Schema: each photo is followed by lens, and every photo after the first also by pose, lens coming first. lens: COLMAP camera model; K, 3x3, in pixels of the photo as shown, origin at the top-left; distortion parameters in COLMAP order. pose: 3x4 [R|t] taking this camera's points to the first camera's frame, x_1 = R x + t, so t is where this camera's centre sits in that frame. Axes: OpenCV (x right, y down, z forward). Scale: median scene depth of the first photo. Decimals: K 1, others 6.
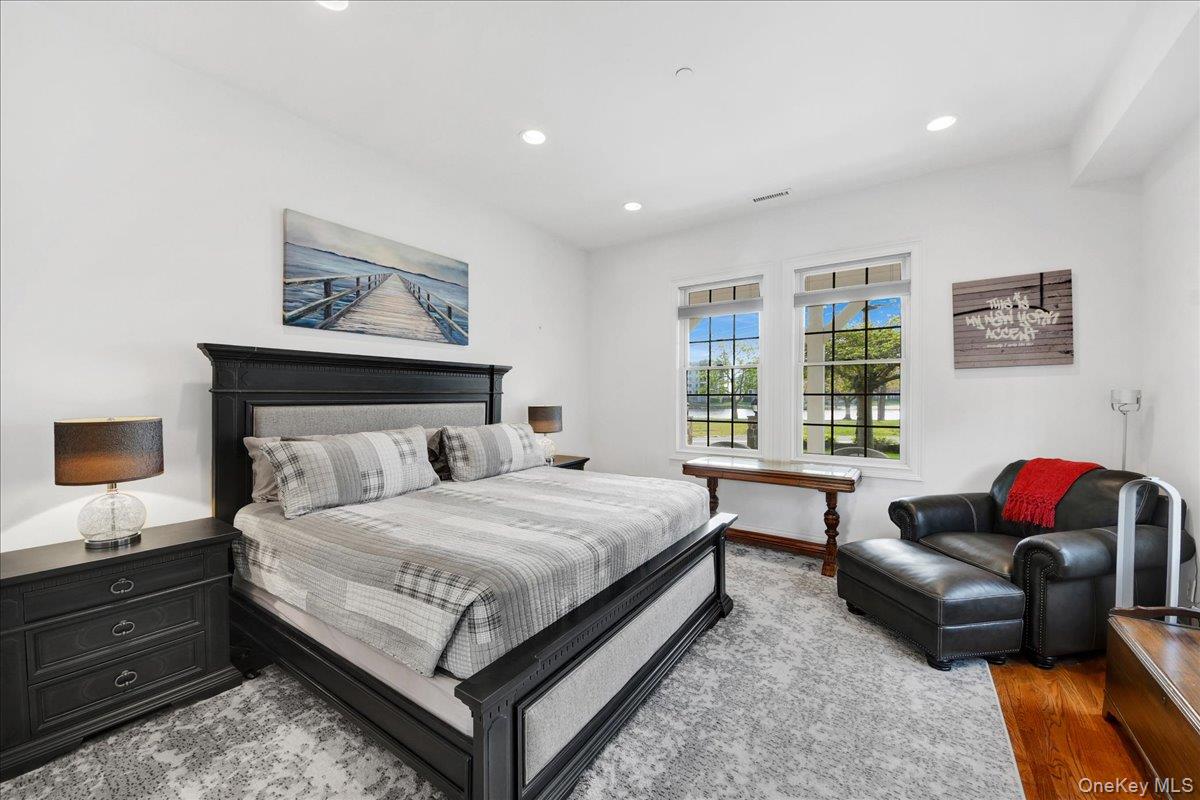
lens RADIAL K [[452.1, 0, 591.8], [0, 452.1, 403.5], [0, 0, 1]] dist [0.011292, -0.000956]
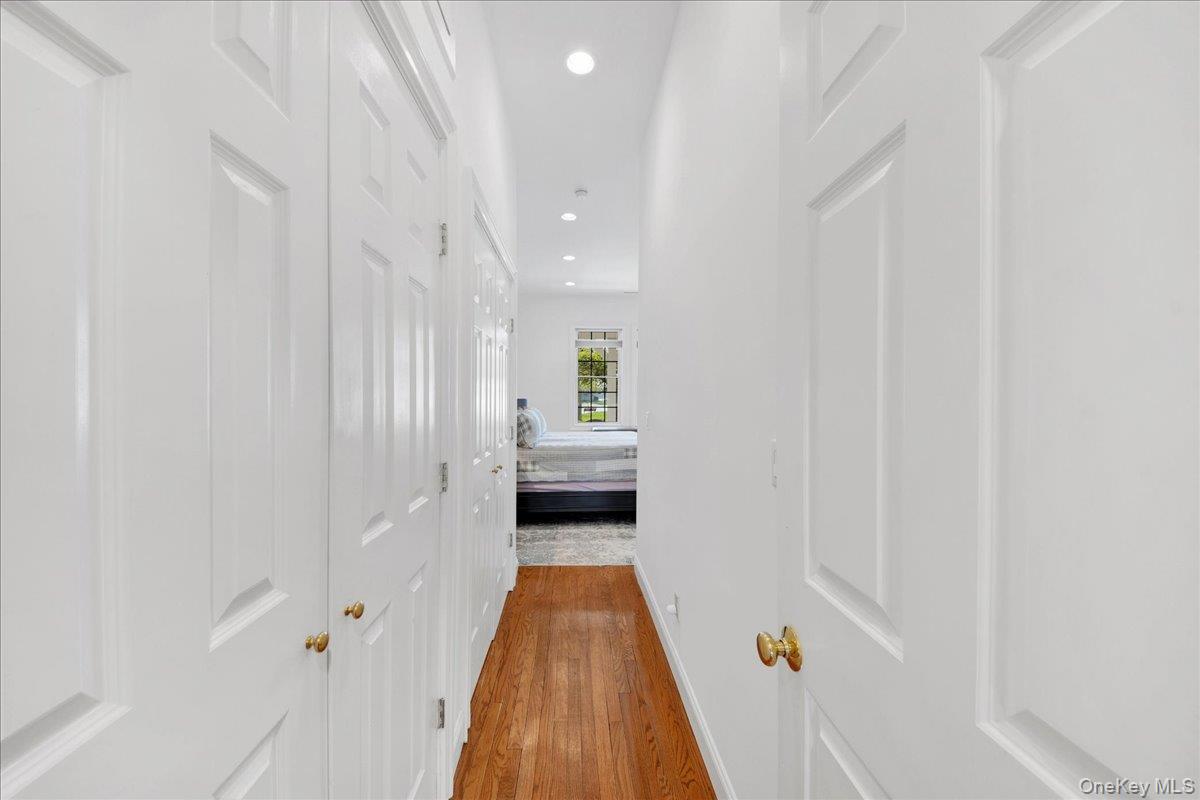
lens RADIAL K [[452.1, 0, 601.4], [0, 452.1, 396.2], [0, 0, 1]] dist [0.011292, -0.000956]
pose [[0.792856, 0.000969, 0.609409, -1.217358], [0.001832, 0.999990, -0.003974, 0.011963], [-0.609407, 0.004267, 0.792846, -0.640166]]
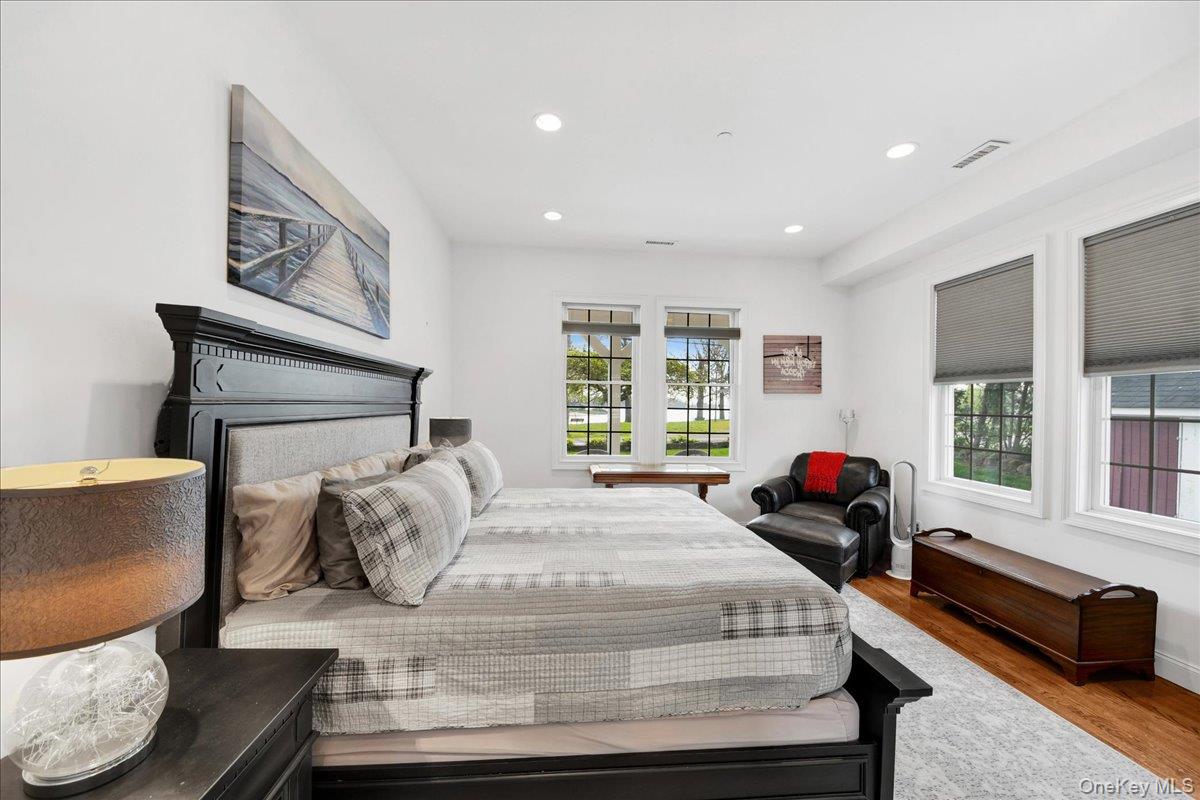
lens RADIAL K [[452.1, 0, 597.6], [0, 452.1, 404.6], [0, 0, 1]] dist [0.011292, -0.000956]
pose [[0.773487, 0.016054, 0.633608, -0.624458], [-0.010347, 0.999866, -0.012703, -0.016773], [-0.633727, 0.003269, 0.773550, 0.243981]]
